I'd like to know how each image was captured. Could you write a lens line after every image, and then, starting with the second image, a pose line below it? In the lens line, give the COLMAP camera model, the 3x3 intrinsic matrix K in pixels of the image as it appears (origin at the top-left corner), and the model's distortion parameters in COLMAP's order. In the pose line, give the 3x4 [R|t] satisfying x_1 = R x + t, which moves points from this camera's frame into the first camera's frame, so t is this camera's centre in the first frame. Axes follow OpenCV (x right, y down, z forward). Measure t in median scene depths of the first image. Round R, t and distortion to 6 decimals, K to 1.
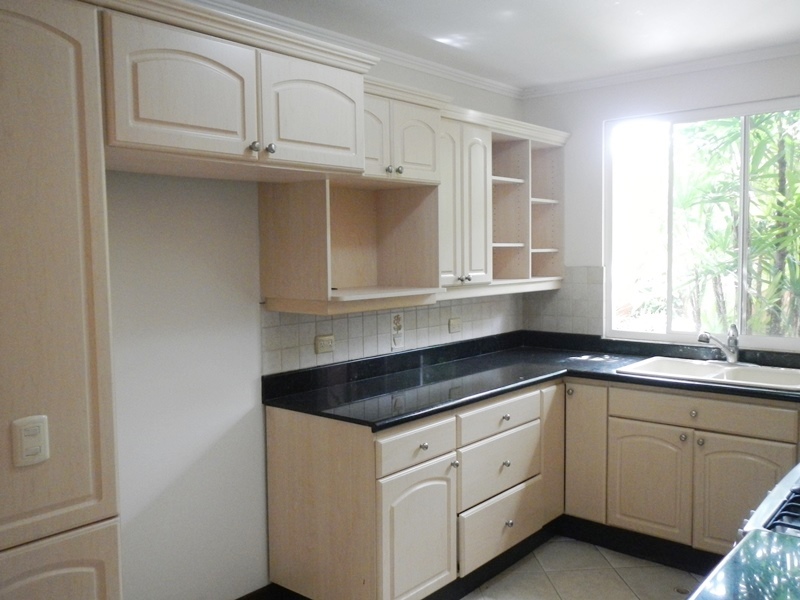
lens RADIAL K [[711.1, 0, 400.0], [0, 711.1, 300.0], [0, 0, 1]] dist [-0.000792, -0.007263]
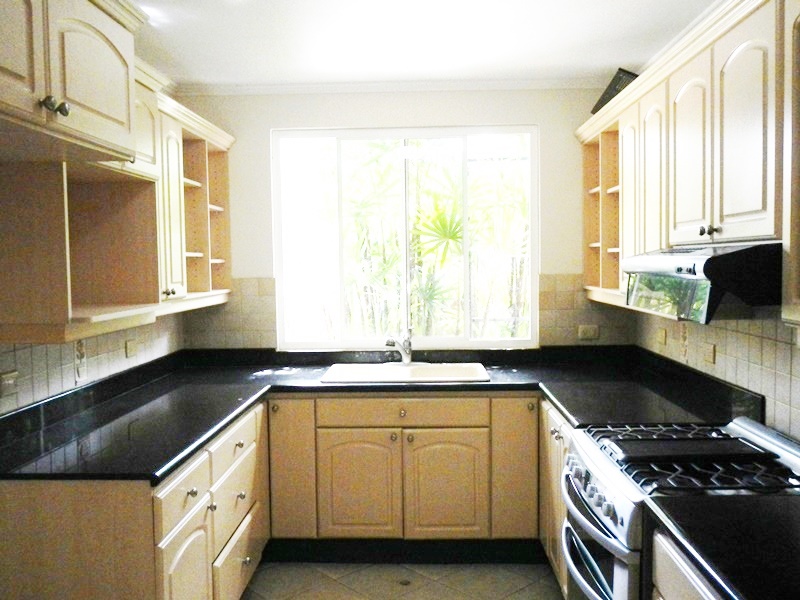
lens RADIAL K [[708.4, 0, 400.0], [0, 708.4, 300.0], [0, 0, 1]] dist [-0.013627, -0.004602]
pose [[0.781569, -0.031114, 0.623043, -0.219547], [0.045722, 0.998926, -0.007470, -0.001328], [-0.622141, 0.034325, 0.782152, 0.150328]]
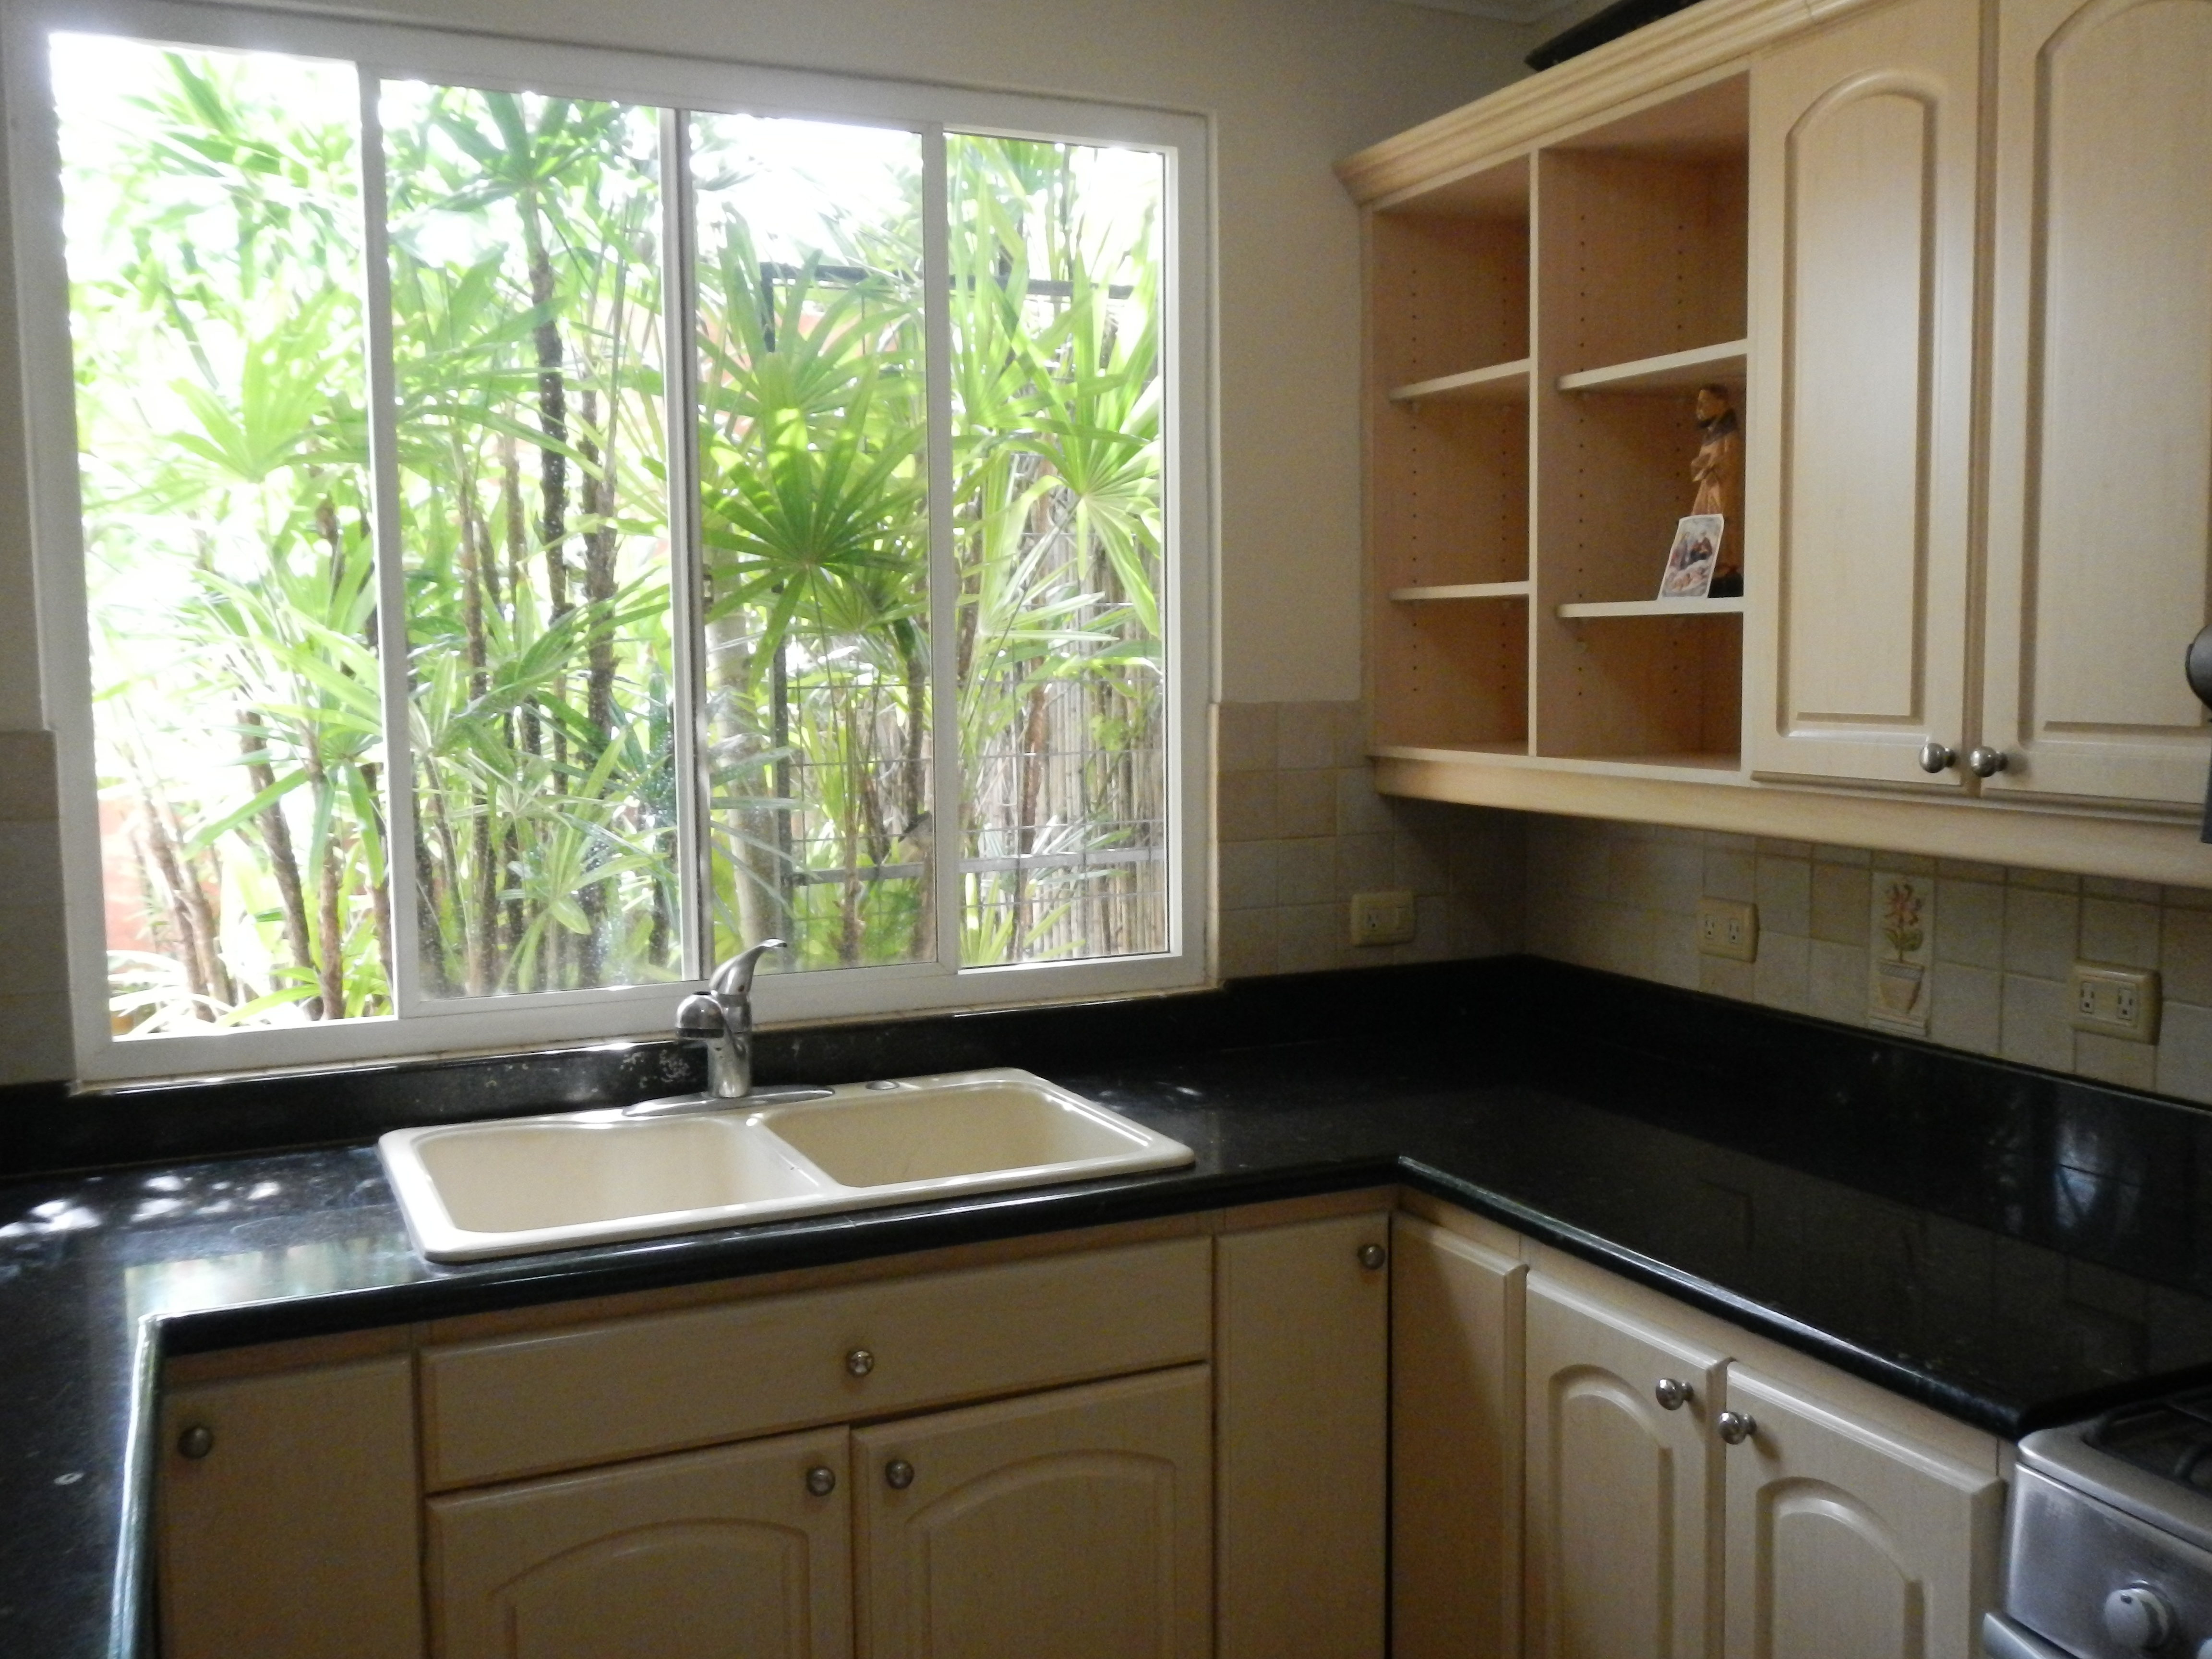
lens RADIAL K [[1966.3, 0, 1106.0], [0, 1966.3, 829.5], [0, 0, 1]] dist [-0.000792, -0.007263]
pose [[0.418528, -0.070365, 0.905474, -0.098416], [0.066013, 0.996714, 0.046942, -0.029885], [-0.905802, 0.040126, 0.421798, 0.589913]]
